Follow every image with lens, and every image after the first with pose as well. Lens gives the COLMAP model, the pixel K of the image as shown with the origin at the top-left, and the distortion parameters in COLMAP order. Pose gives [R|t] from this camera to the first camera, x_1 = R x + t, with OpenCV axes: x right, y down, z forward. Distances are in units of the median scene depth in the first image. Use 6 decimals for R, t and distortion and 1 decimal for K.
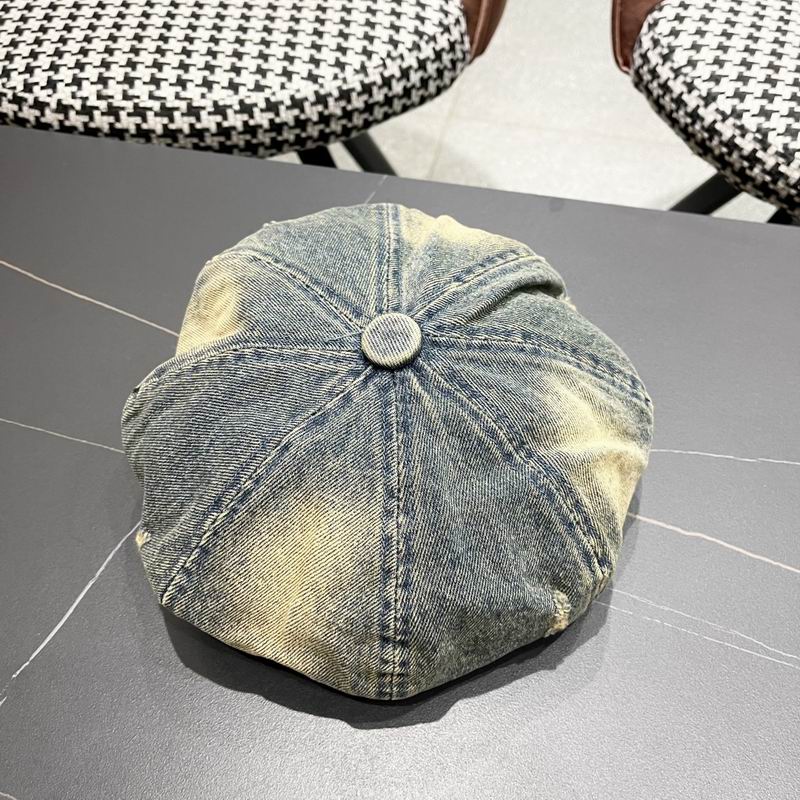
lens RADIAL K [[835.5, 0, 395.9], [0, 835.5, 410.8], [0, 0, 1]] dist [0.009276, 0.000000]
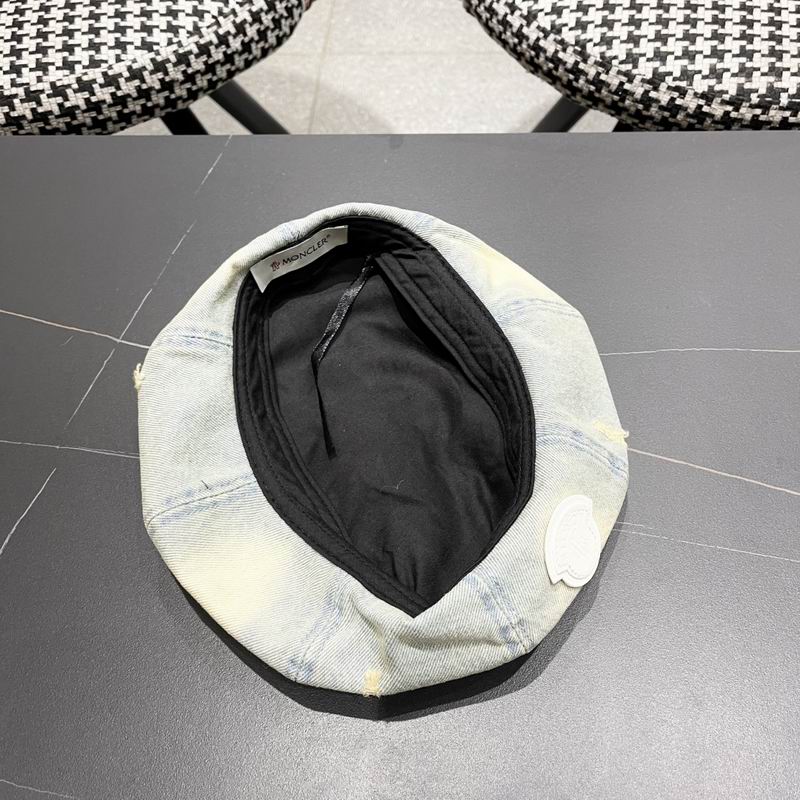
lens RADIAL K [[835.5, 0, 408.5], [0, 835.5, 403.0], [0, 0, 1]] dist [0.009276, 0.000000]
pose [[0.985394, -0.158761, 0.061592, 0.080611], [0.154110, 0.985271, 0.074099, 0.001044], [-0.072449, -0.063525, 0.995347, -0.058266]]
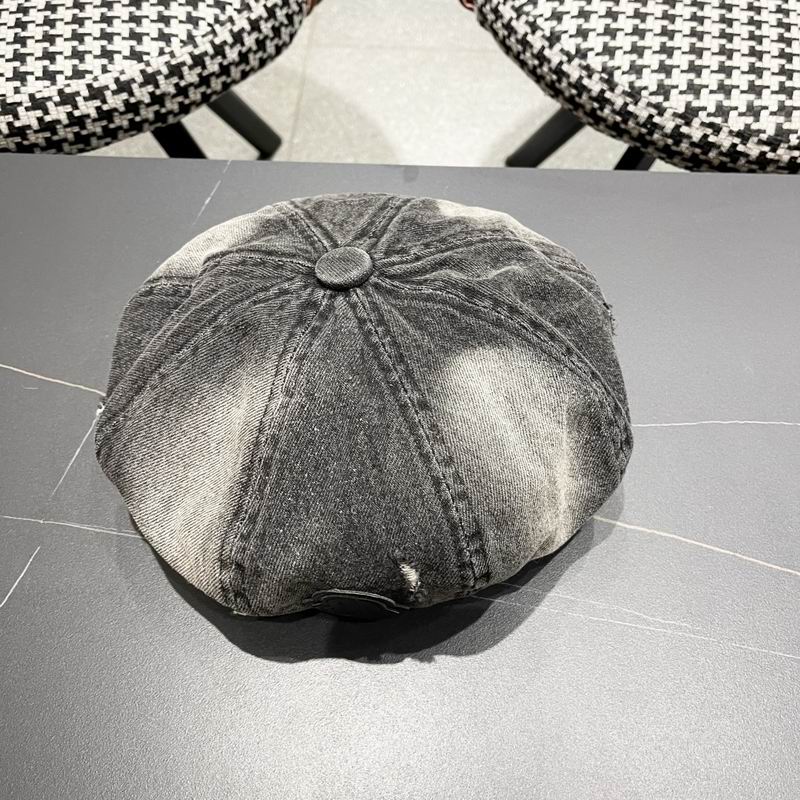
lens RADIAL K [[835.5, 0, 406.2], [0, 835.5, 407.0], [0, 0, 1]] dist [0.009276, 0.000000]
pose [[0.985103, -0.142491, 0.096277, 0.049372], [0.131920, 0.985308, 0.108468, -0.076426], [-0.110318, -0.094151, 0.989427, 0.015196]]
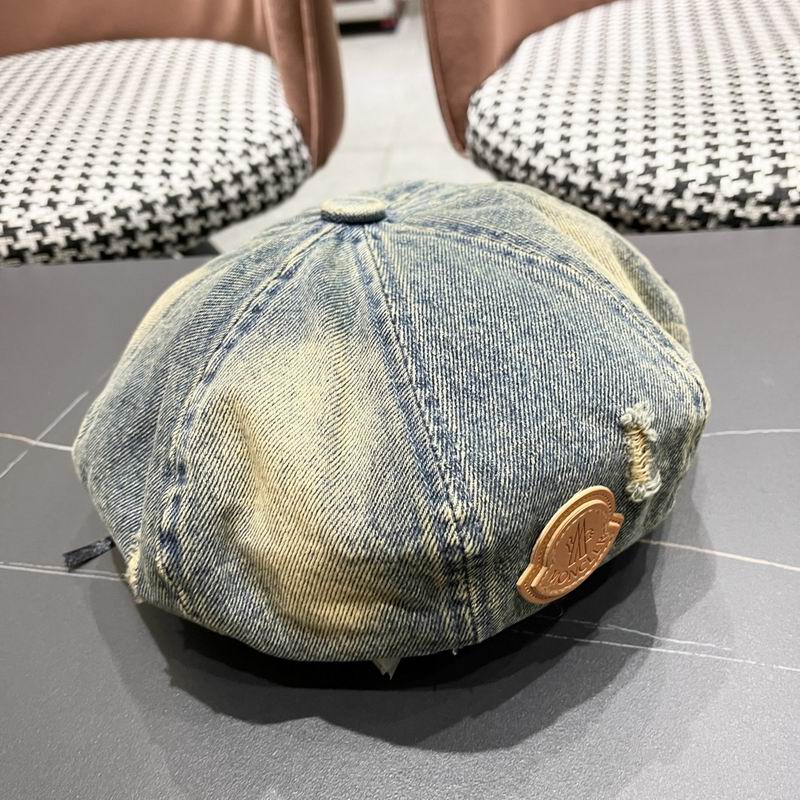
lens RADIAL K [[835.5, 0, 402.7], [0, 835.5, 415.7], [0, 0, 1]] dist [0.009276, 0.000000]
pose [[0.988032, -0.148109, 0.043084, 0.124120], [0.154178, 0.956677, -0.246980, 0.142283], [-0.004637, 0.250666, 0.968062, 0.122319]]
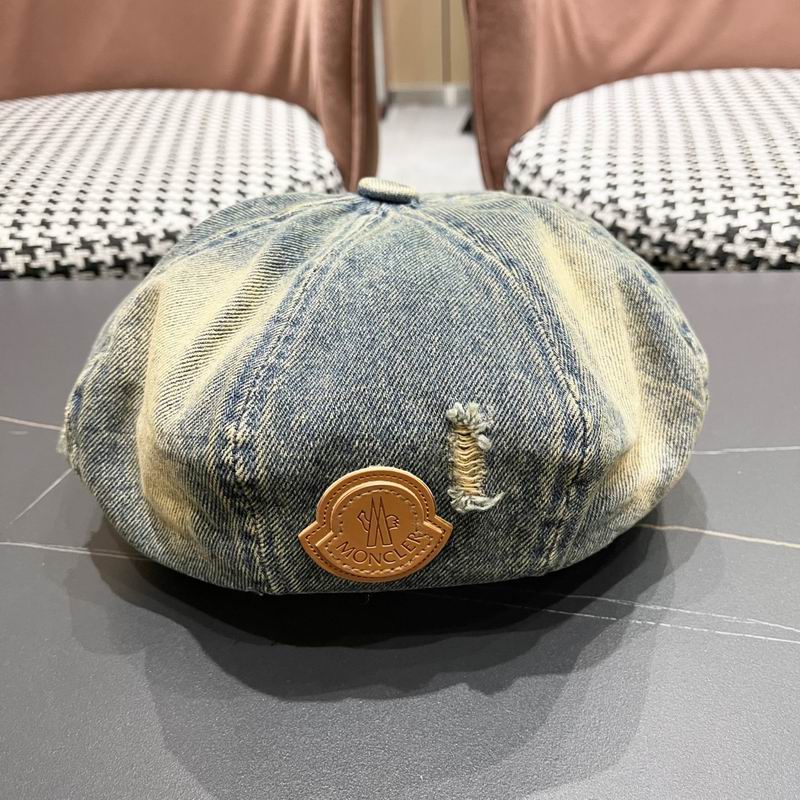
lens RADIAL K [[835.5, 0, 395.8], [0, 835.5, 414.8], [0, 0, 1]] dist [0.009276, 0.000000]
pose [[0.989880, -0.102289, 0.098365, 0.022304], [0.130004, 0.931558, -0.339556, 0.181665], [-0.056900, 0.348908, 0.935428, 0.155882]]
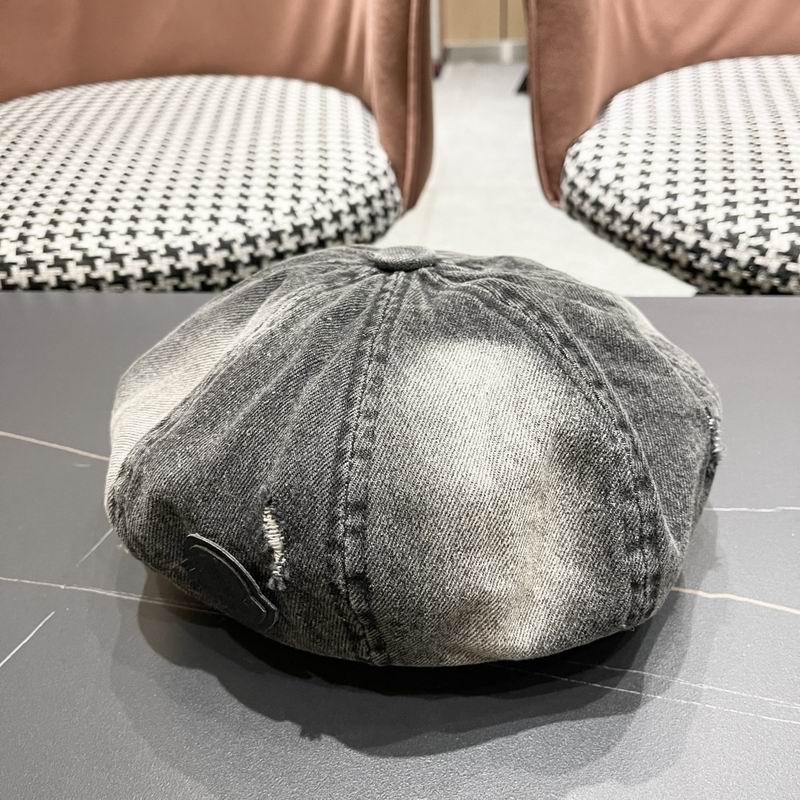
lens RADIAL K [[835.5, 0, 397.2], [0, 835.5, 411.0], [0, 0, 1]] dist [0.009276, 0.000000]
pose [[0.995278, -0.089449, 0.037681, 0.025926], [0.096601, 0.950616, -0.294953, 0.119406], [-0.009437, 0.297200, 0.954769, 0.127513]]
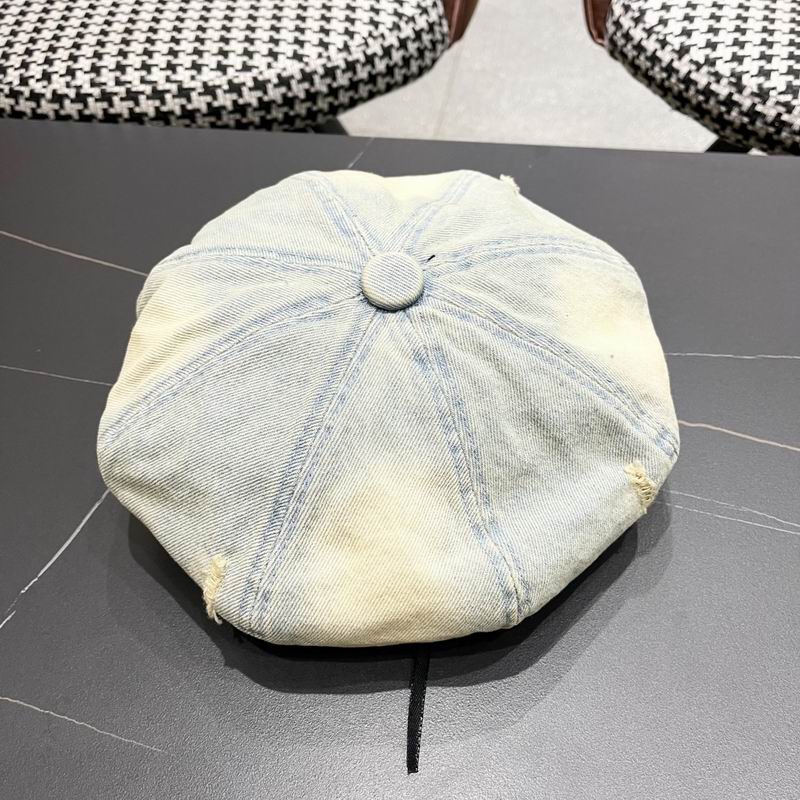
lens RADIAL K [[835.5, 0, 395.4], [0, 835.5, 407.5], [0, 0, 1]] dist [0.009276, 0.000000]
pose [[0.998360, -0.057120, -0.003740, 0.000143], [0.056695, 0.995716, -0.073044, 0.115208], [0.007896, 0.072712, 0.997322, 0.000343]]
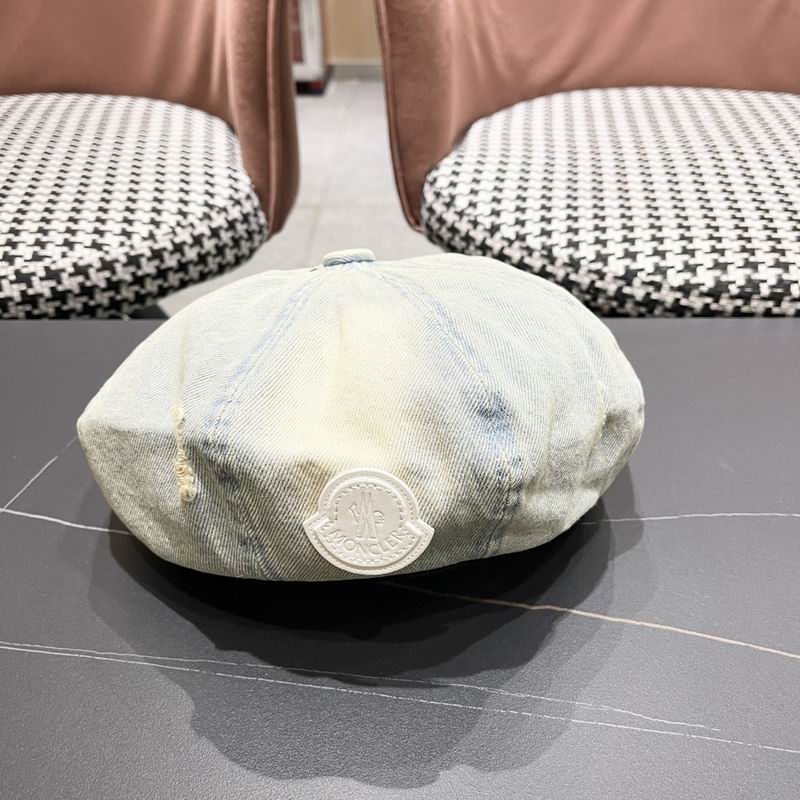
lens RADIAL K [[835.5, 0, 400.5], [0, 835.5, 408.6], [0, 0, 1]] dist [0.009276, 0.000000]
pose [[0.980560, -0.113156, 0.160305, 0.067922], [0.157027, 0.942420, -0.295275, 0.119165], [-0.117662, 0.314707, 0.941868, 0.105706]]
